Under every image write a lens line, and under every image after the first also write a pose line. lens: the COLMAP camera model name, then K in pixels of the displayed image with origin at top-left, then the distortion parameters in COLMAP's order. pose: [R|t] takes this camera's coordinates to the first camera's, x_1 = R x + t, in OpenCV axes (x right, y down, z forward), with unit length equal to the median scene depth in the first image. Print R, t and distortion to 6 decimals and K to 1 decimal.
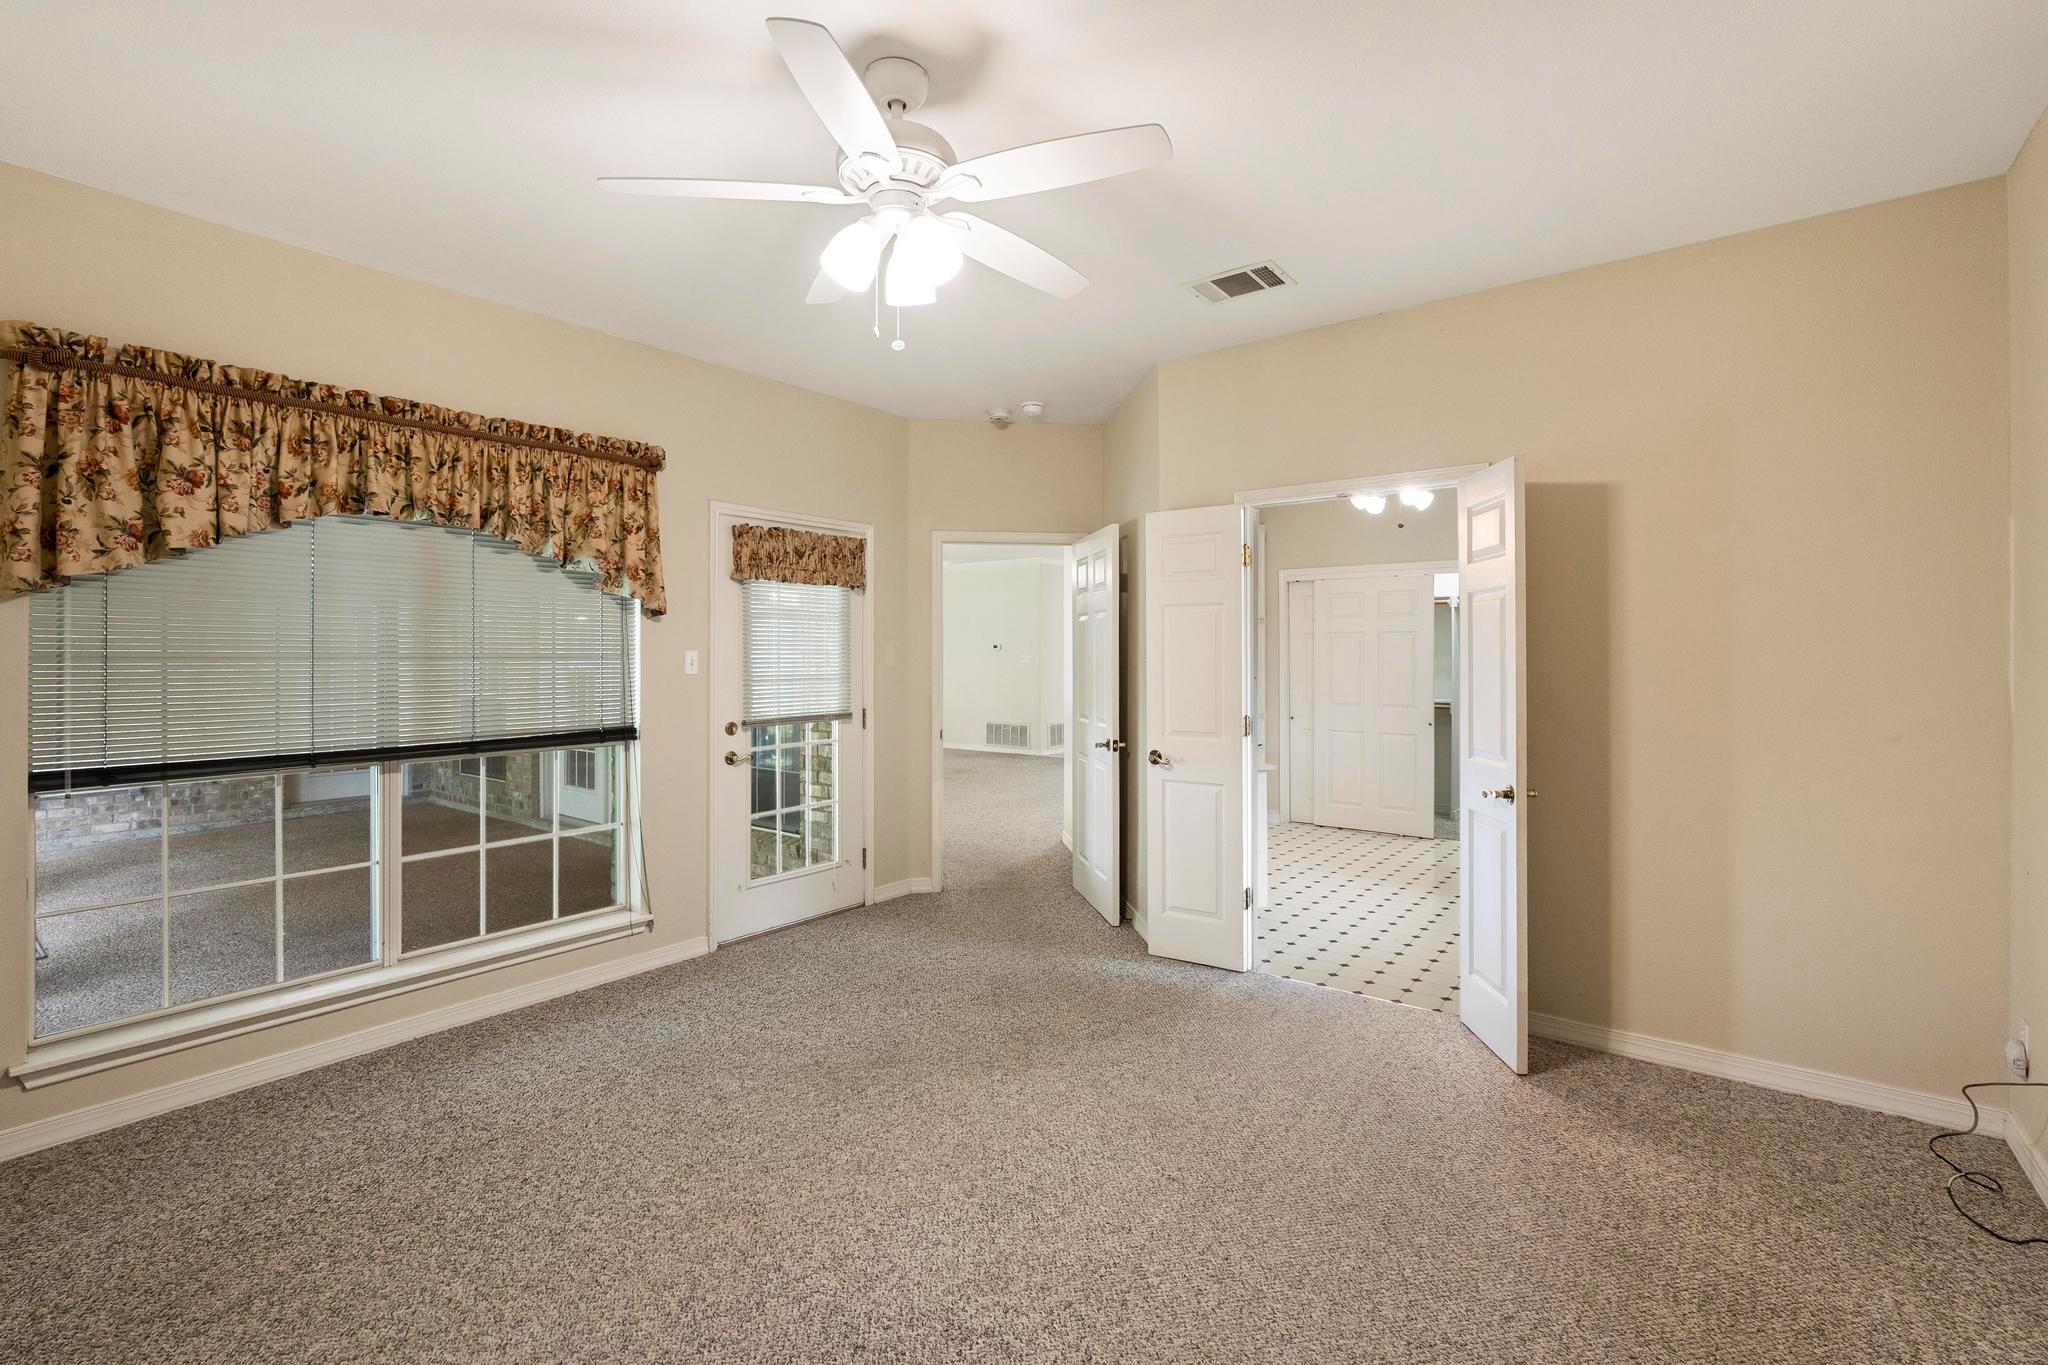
lens RADIAL K [[902.4, 0, 1024.0], [0, 902.4, 673.0], [0, 0, 1]] dist [-0.001852, 0.000971]
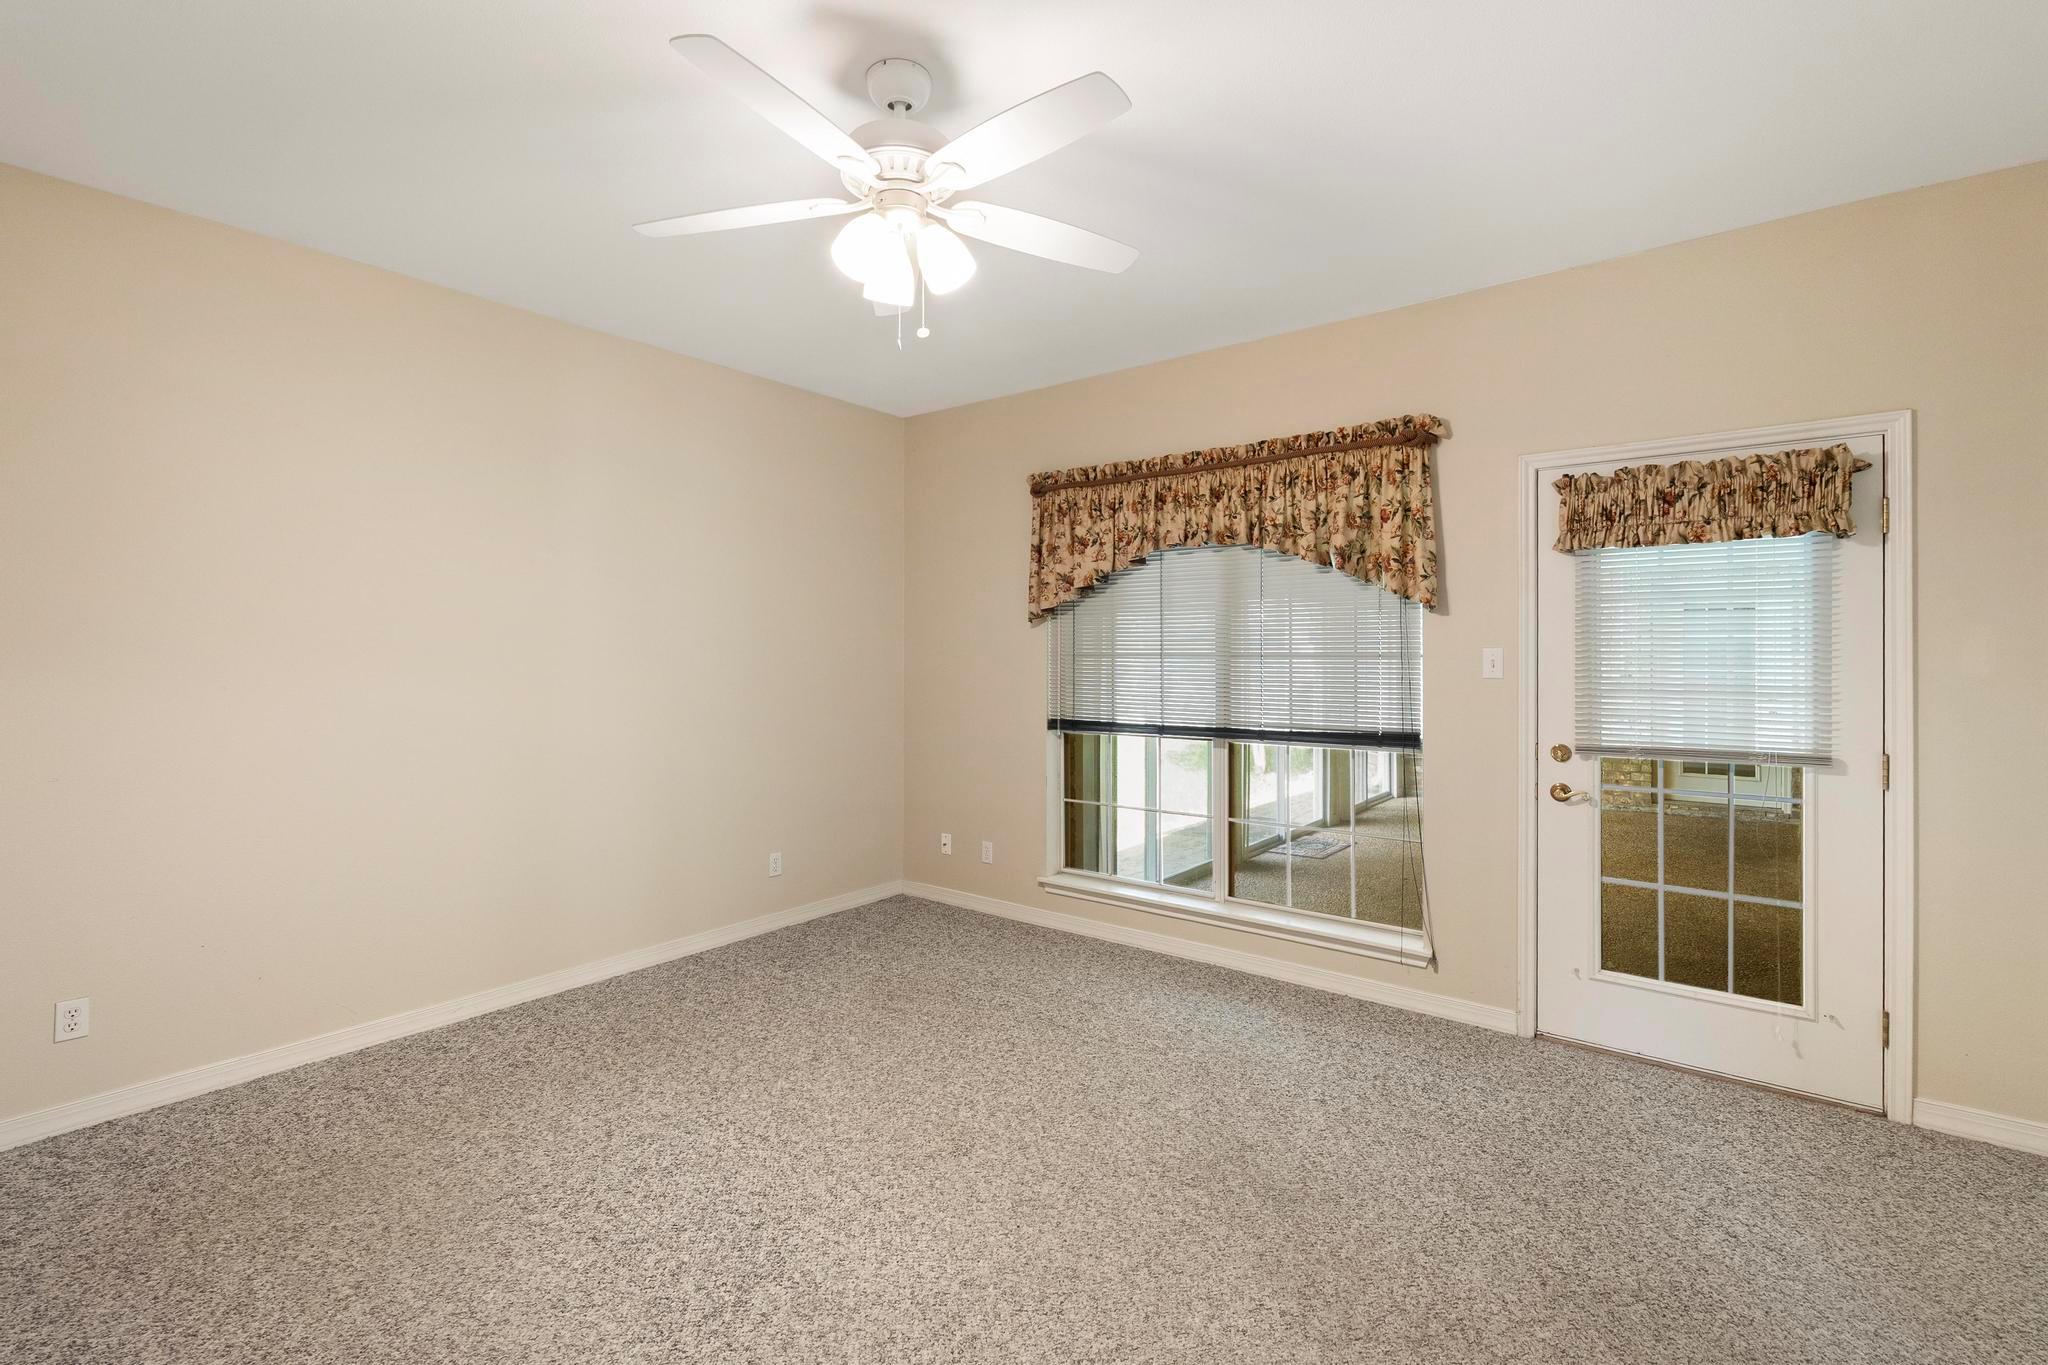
lens RADIAL K [[902.4, 0, 1021.2], [0, 902.4, 663.0], [0, 0, 1]] dist [-0.001852, 0.000971]
pose [[-0.003312, 0.011523, -0.999928, 0.480269], [-0.020473, 0.999723, 0.011588, -0.013585], [0.999785, 0.020510, -0.003075, 0.633597]]
